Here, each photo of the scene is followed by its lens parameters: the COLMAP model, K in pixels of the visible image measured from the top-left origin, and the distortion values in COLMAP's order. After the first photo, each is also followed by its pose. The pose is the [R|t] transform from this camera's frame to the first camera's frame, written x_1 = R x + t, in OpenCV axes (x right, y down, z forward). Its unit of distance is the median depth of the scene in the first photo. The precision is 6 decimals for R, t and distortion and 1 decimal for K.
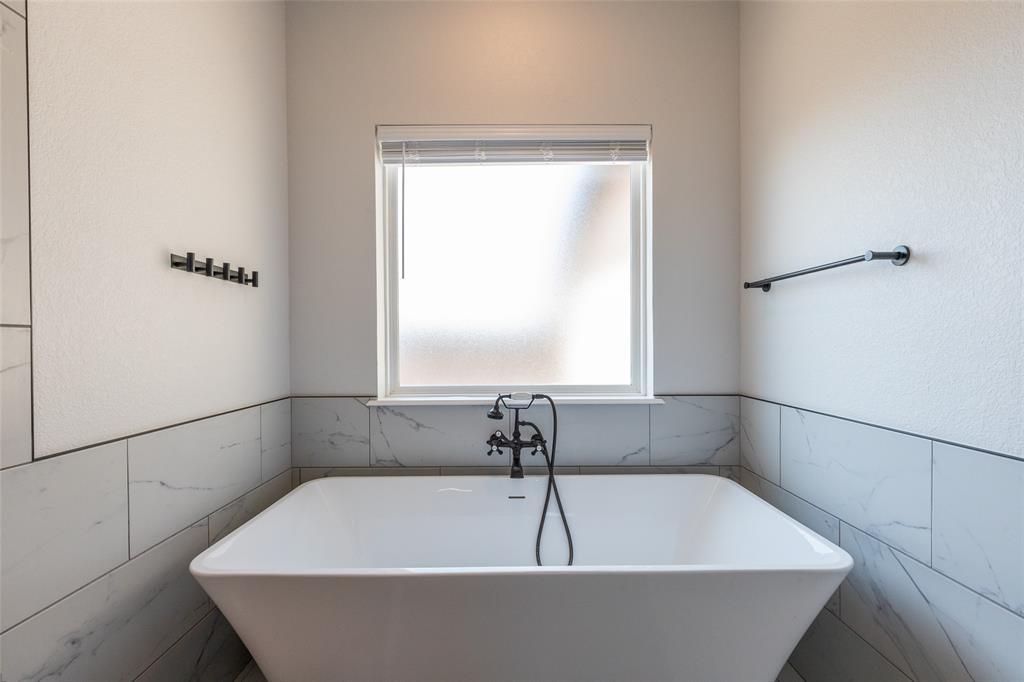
lens RADIAL K [[460.8, 0, 510.3], [0, 460.8, 347.1], [0, 0, 1]] dist [0.010079, -0.001267]
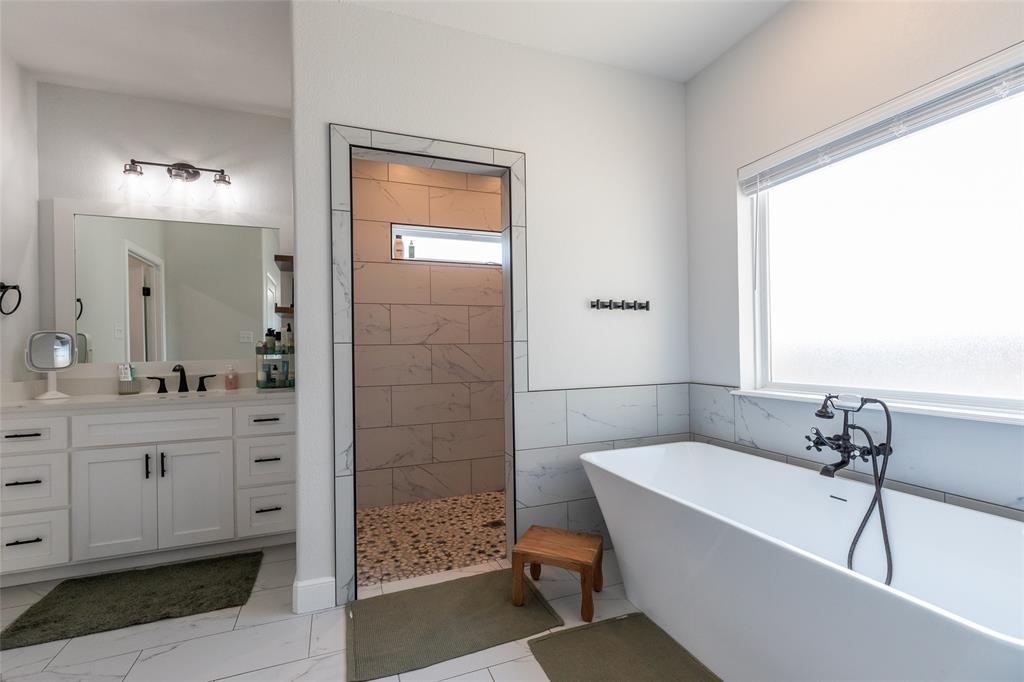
lens RADIAL K [[460.8, 0, 515.4], [0, 460.8, 344.2], [0, 0, 1]] dist [0.010079, -0.001267]
pose [[0.361214, -0.006139, -0.932463, 0.671508], [0.005363, 0.999975, -0.004506, -0.006630], [0.932467, -0.003373, 0.361238, -0.009250]]
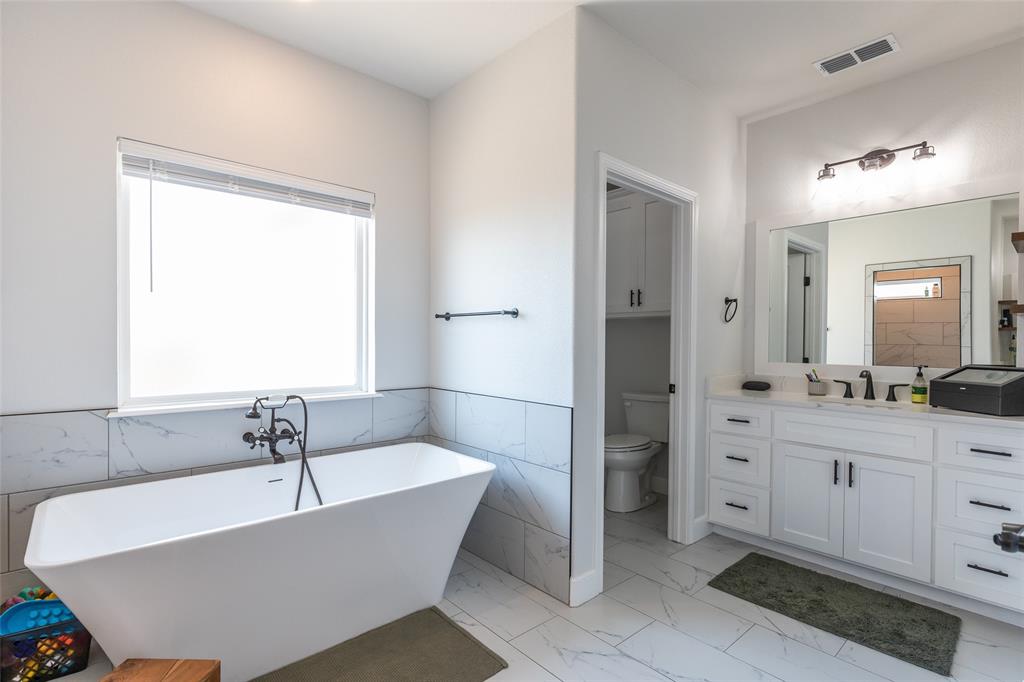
lens RADIAL K [[485.3, 0, 511.1], [0, 485.3, 347.8], [0, 0, 1]] dist [-0.001244, -0.000826]
pose [[0.745360, 0.002795, 0.666656, -0.364760], [-0.005453, 0.999983, 0.001904, -0.030639], [-0.666640, -0.005054, 0.745363, -0.357360]]
